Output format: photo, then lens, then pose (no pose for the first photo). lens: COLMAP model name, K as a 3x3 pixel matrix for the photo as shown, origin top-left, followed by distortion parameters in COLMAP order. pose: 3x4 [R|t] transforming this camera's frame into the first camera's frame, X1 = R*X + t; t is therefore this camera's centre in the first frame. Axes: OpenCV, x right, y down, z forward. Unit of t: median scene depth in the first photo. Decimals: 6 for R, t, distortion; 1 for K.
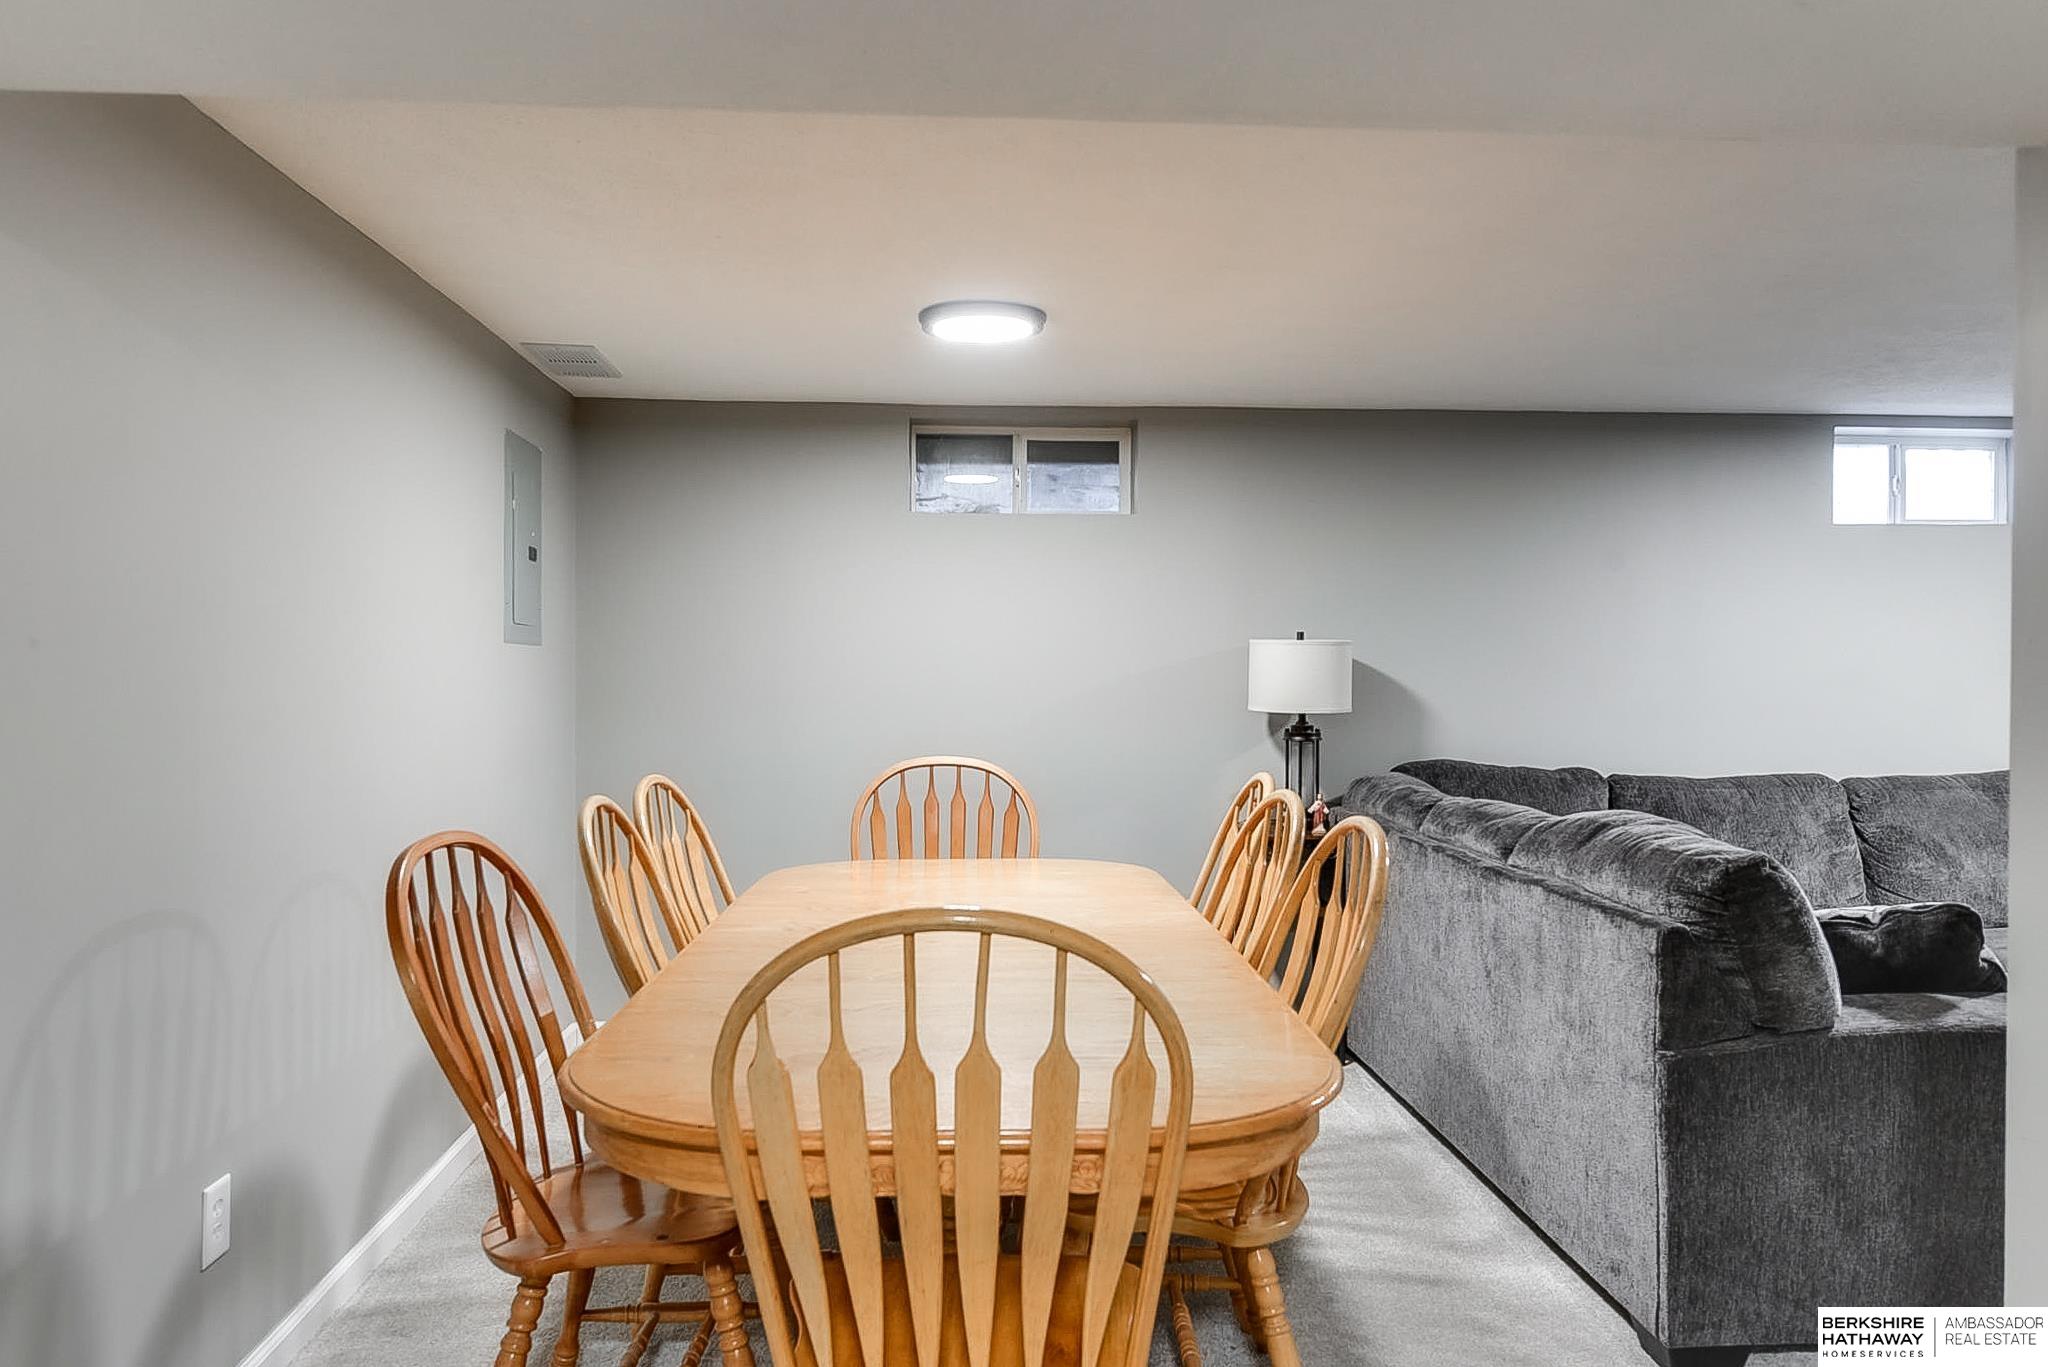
lens RADIAL K [[1403.1, 0, 1024.0], [0, 1403.1, 683.5], [0, 0, 1]] dist [0.000221, 0.000921]
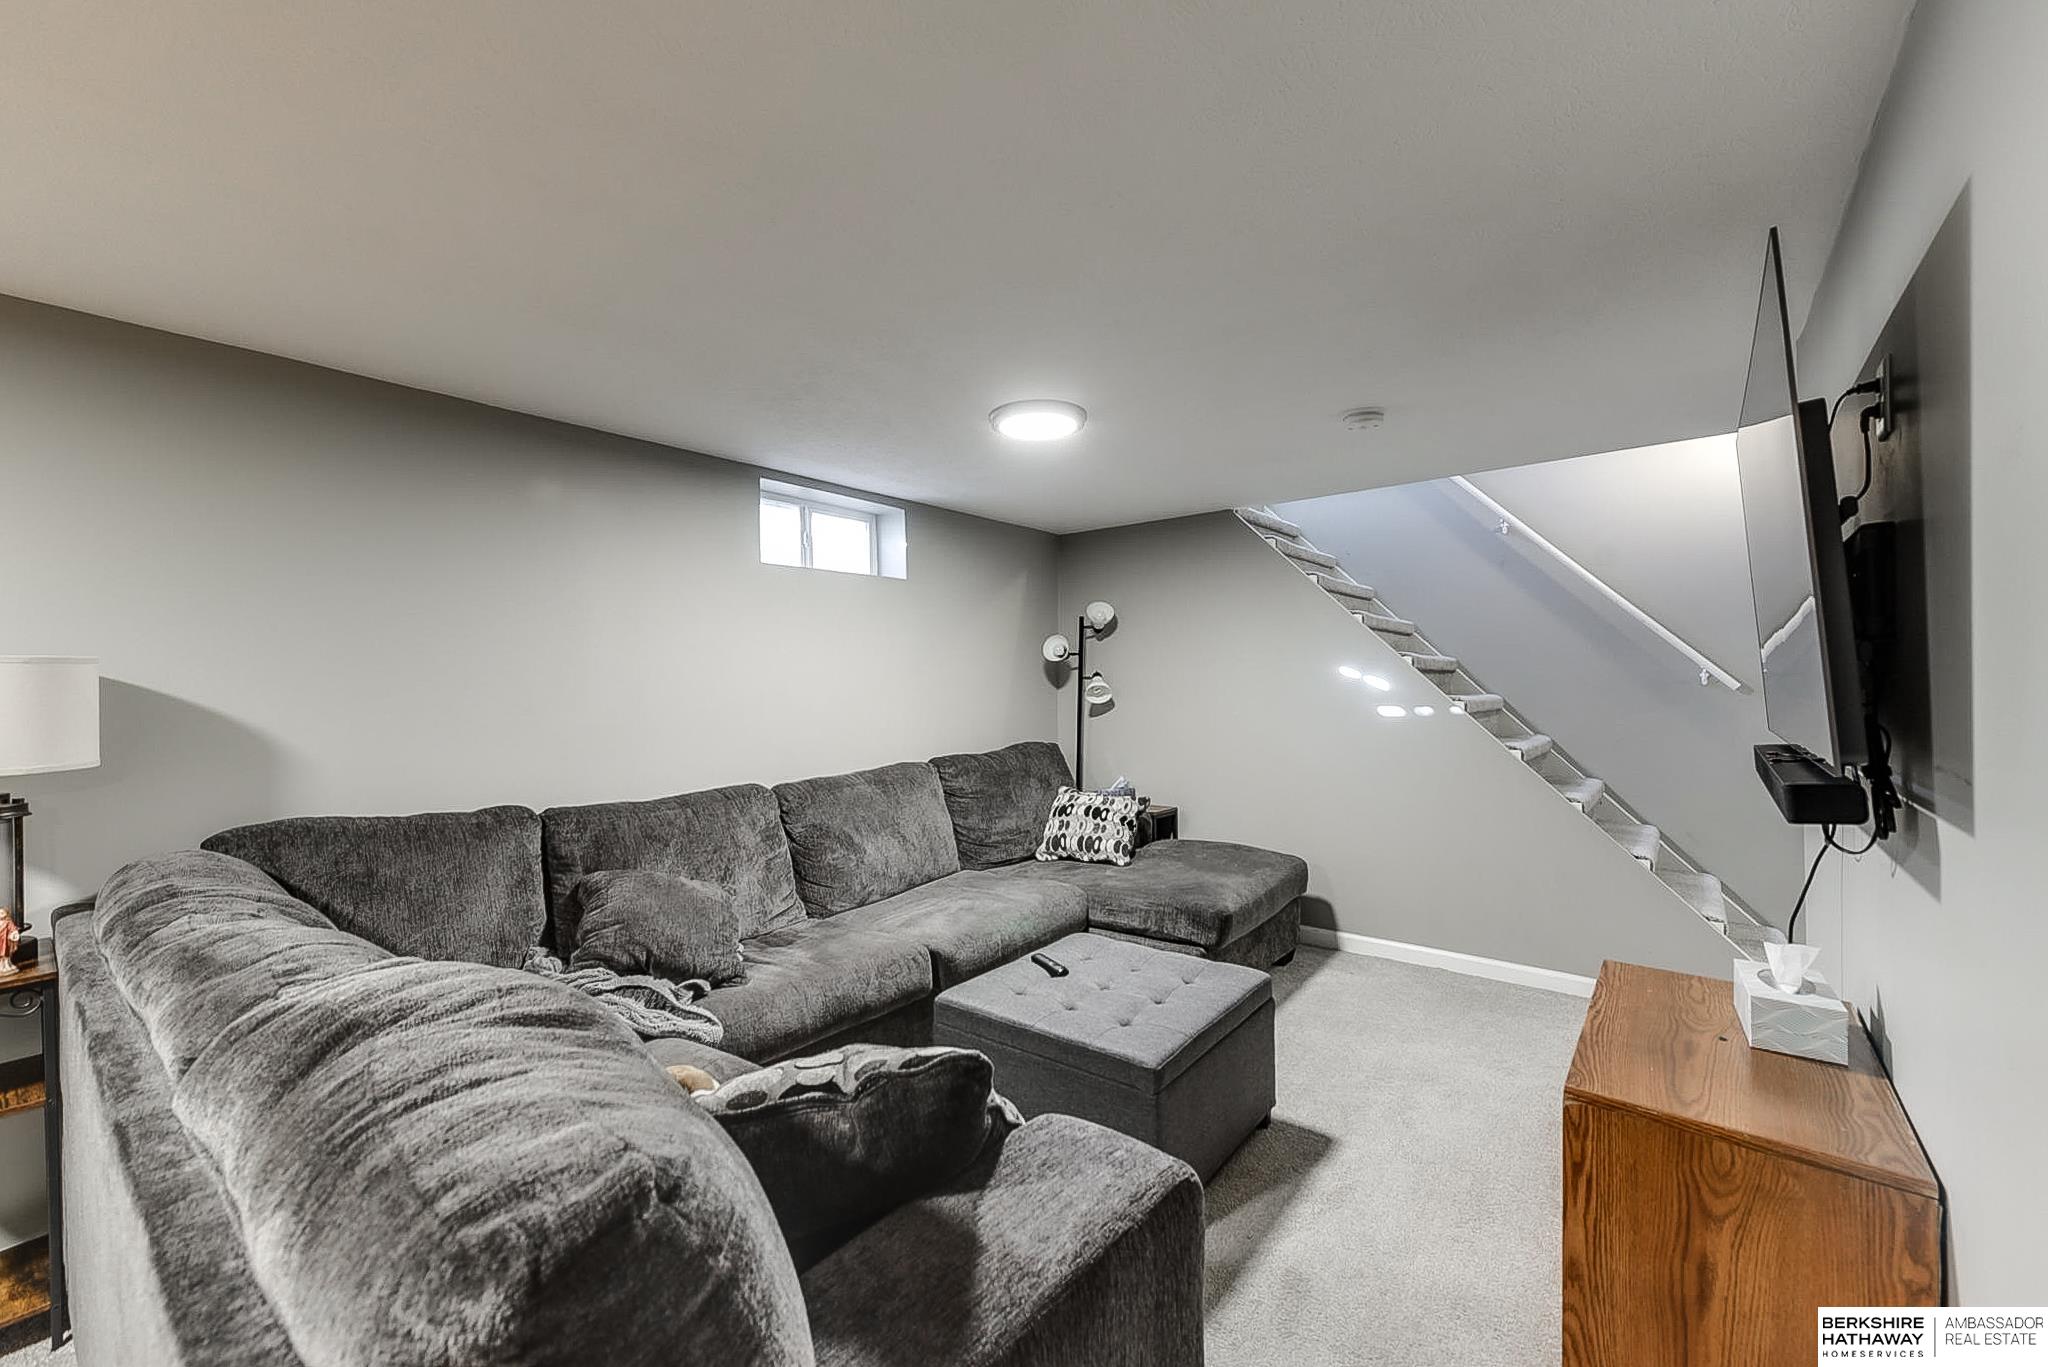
lens RADIAL K [[817.9, 0, 1024.0], [0, 817.9, 683.5], [0, 0, 1]] dist [0.000065, -0.000995]
pose [[0.668584, -0.011096, 0.743554, 0.235444], [0.025032, 0.999658, -0.007591, -0.004735], [-0.743216, 0.023688, 0.668633, 0.419157]]
